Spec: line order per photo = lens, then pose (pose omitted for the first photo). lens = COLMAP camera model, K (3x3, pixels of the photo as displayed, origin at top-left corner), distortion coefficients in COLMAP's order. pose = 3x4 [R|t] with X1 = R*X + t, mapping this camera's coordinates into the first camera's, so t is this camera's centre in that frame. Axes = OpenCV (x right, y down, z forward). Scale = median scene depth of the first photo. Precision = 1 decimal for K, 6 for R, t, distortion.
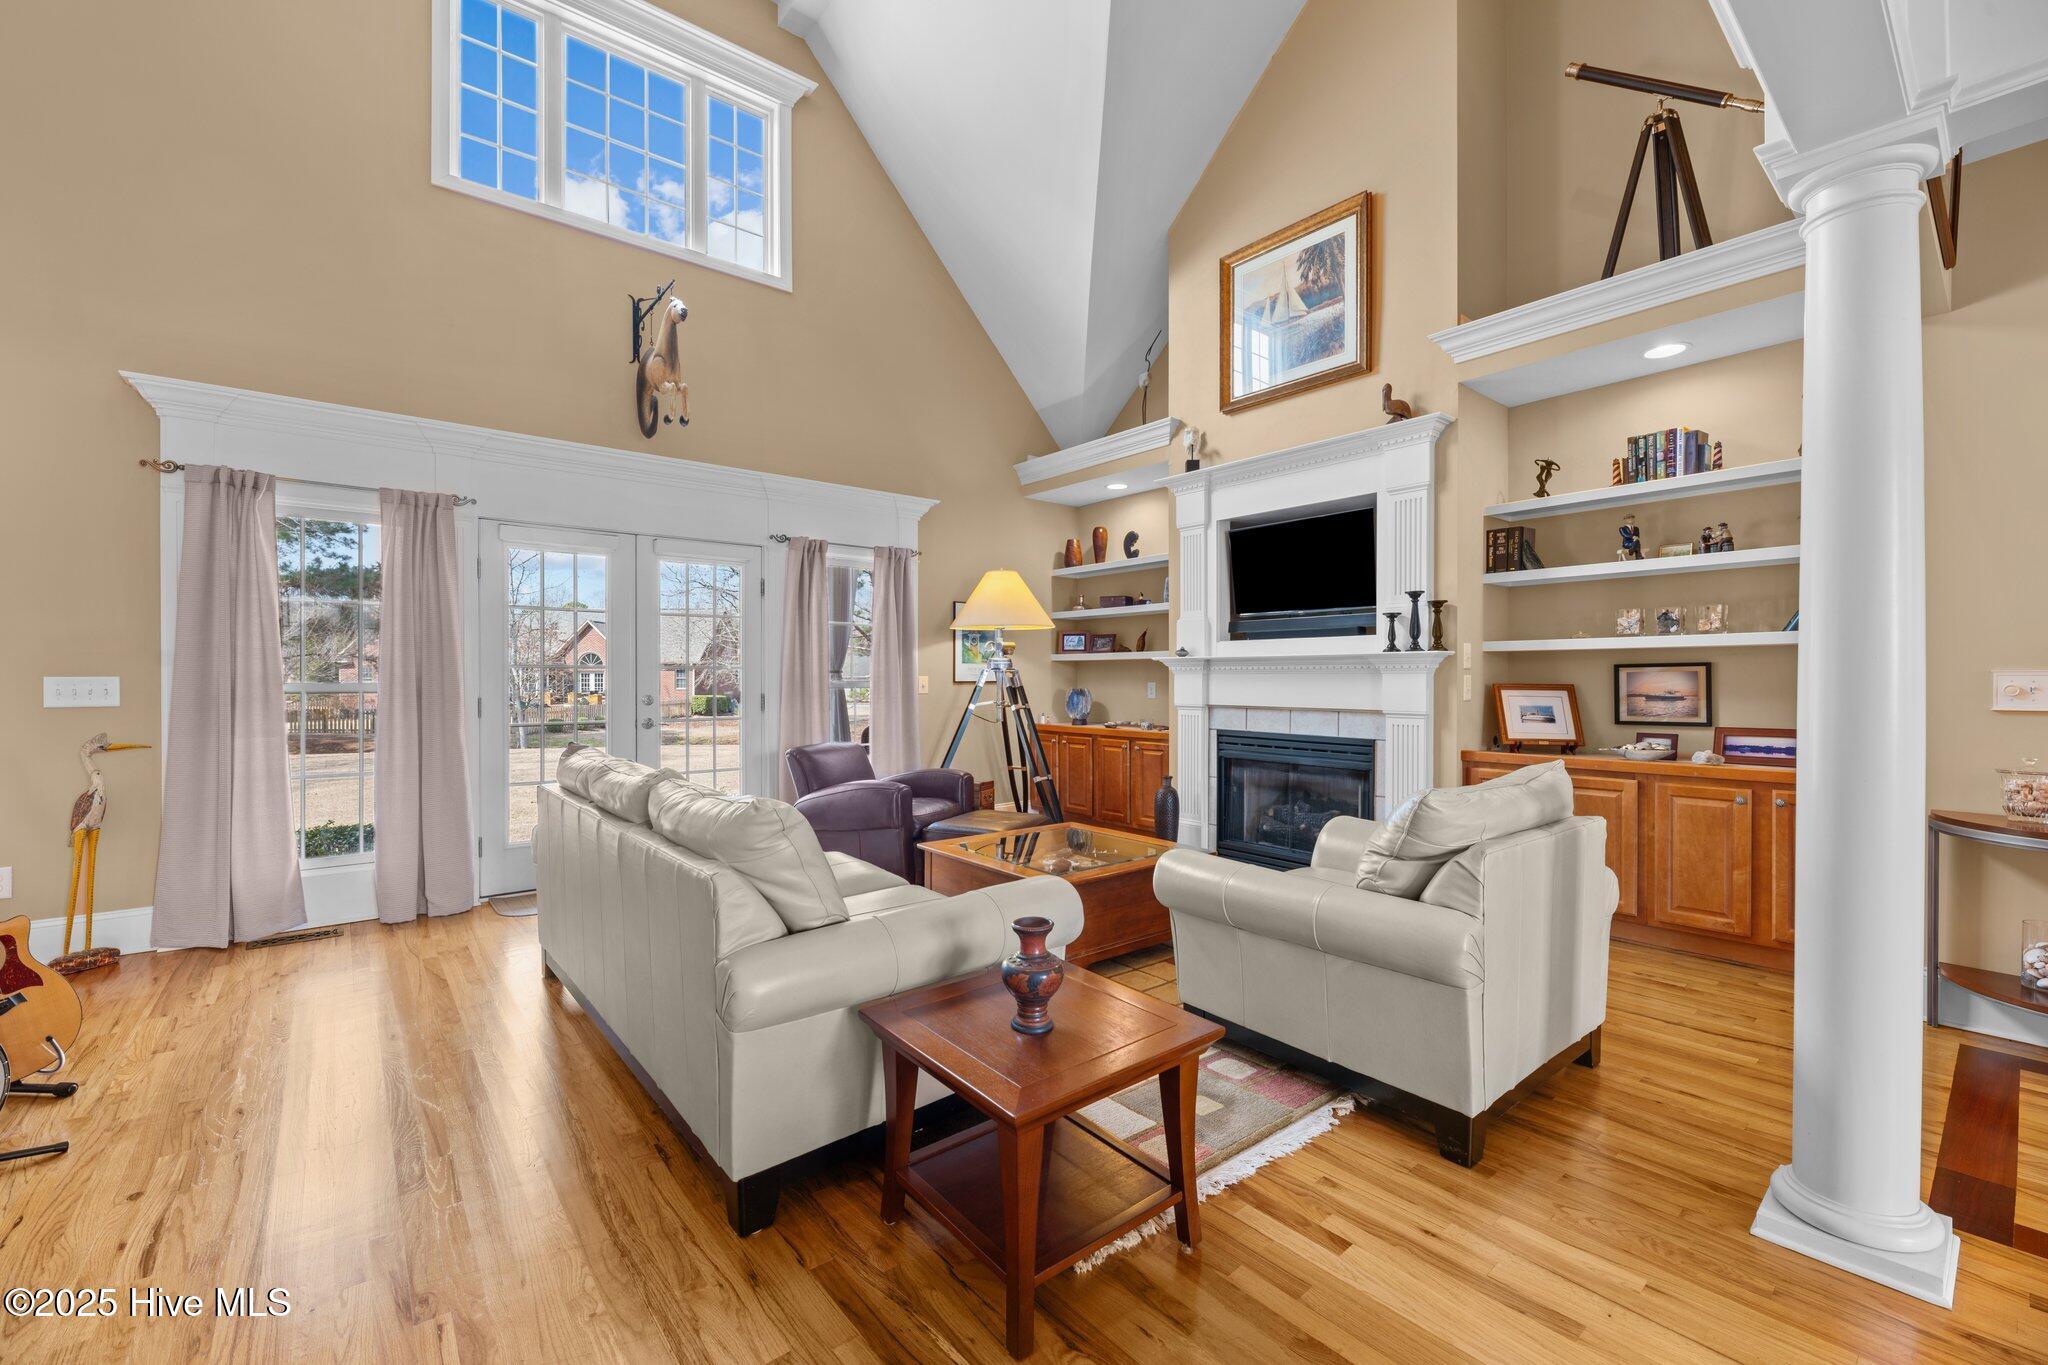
lens RADIAL K [[833.7, 0, 1024.0], [0, 833.7, 682.5], [0, 0, 1]] dist [0.001096, 0.000213]
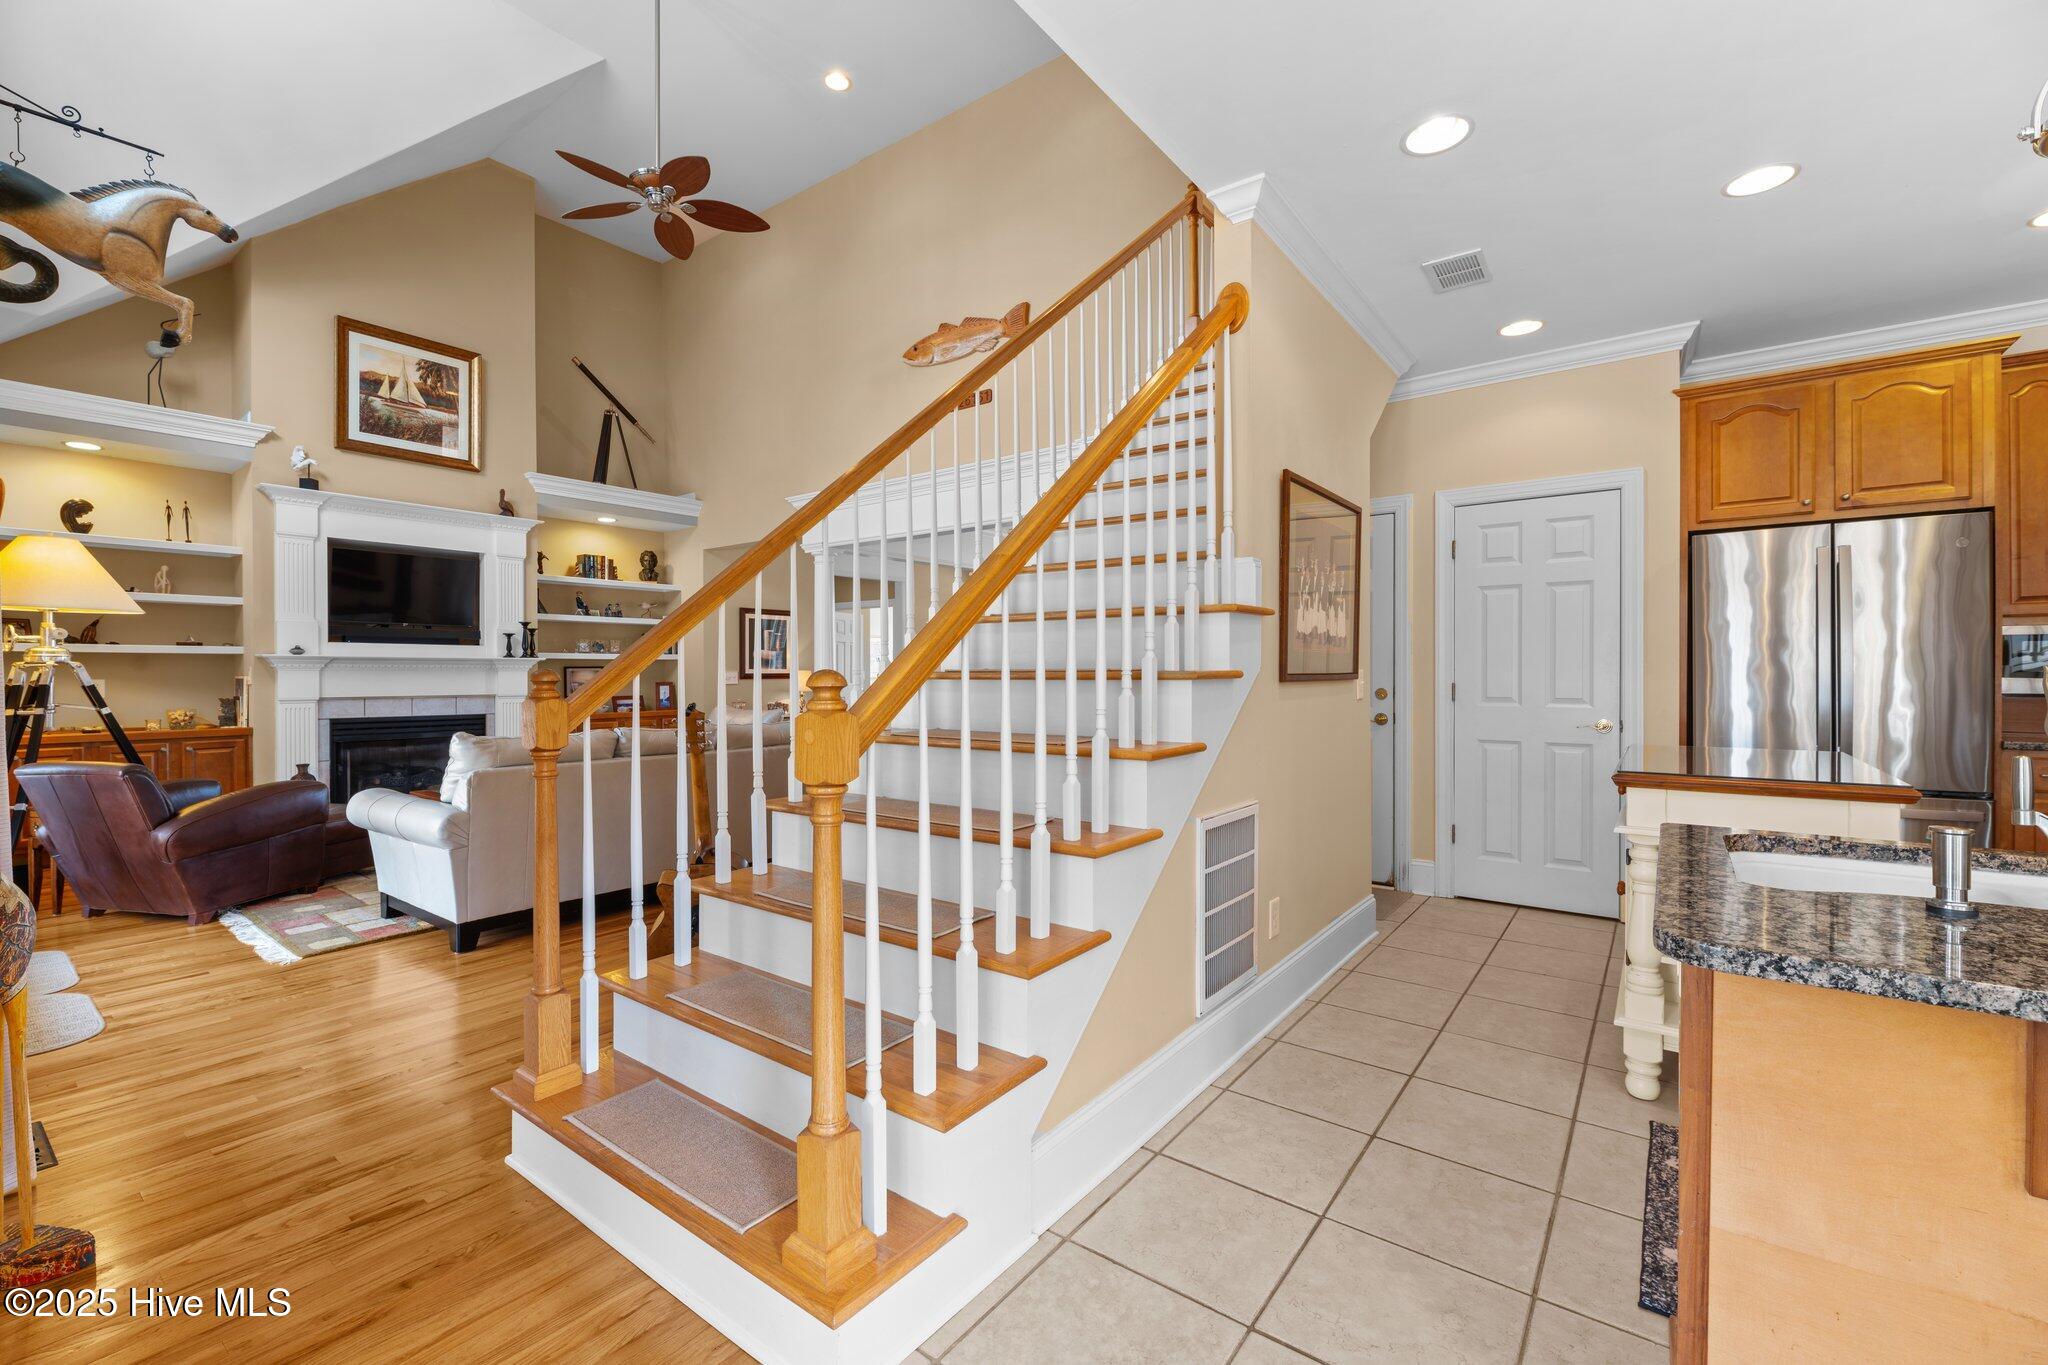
lens RADIAL K [[854.3, 0, 1024.0], [0, 854.3, 682.5], [0, 0, 1]] dist [-0.000131, -0.000031]
pose [[-0.231469, -0.005538, 0.972826, -1.258646], [0.011153, 0.999903, 0.008346, 0.007722], [-0.972778, 0.012782, -0.231385, 0.375704]]
